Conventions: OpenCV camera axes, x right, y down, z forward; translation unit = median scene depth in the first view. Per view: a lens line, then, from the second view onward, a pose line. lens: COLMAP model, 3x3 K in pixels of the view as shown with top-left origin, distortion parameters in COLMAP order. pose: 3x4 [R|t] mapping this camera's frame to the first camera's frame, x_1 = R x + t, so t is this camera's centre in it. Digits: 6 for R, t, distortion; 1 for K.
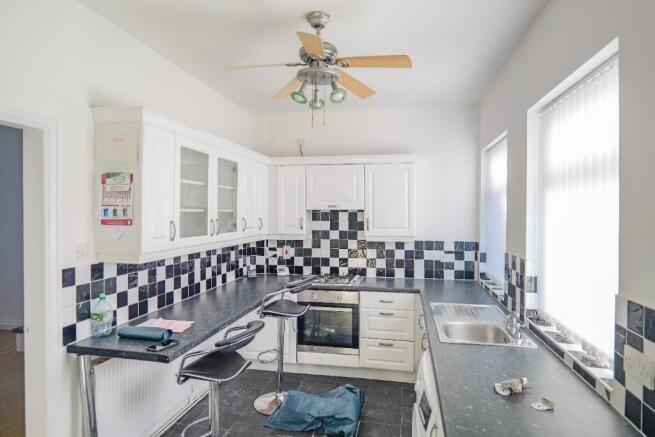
lens RADIAL K [[392.5, 0, 327.5], [0, 392.5, 218.5], [0, 0, 1]] dist [-0.046510, 0.041370]
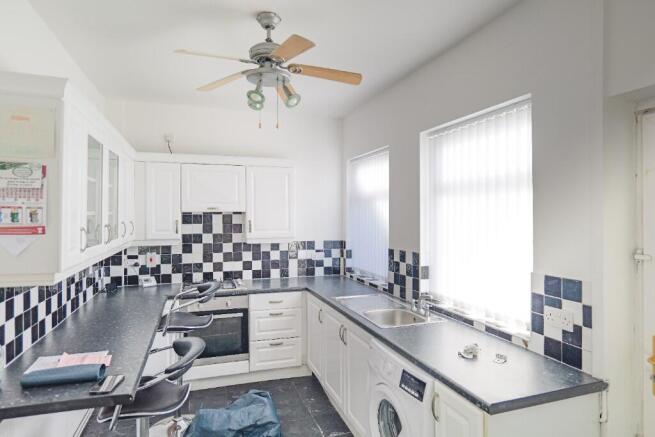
lens RADIAL K [[389.7, 0, 327.5], [0, 389.7, 218.5], [0, 0, 1]] dist [-0.006312, -0.000249]
pose [[0.867710, -0.007889, 0.497008, -0.228916], [0.009119, 0.999958, -0.000048, -0.004339], [-0.496987, 0.004574, 0.867746, 0.045182]]
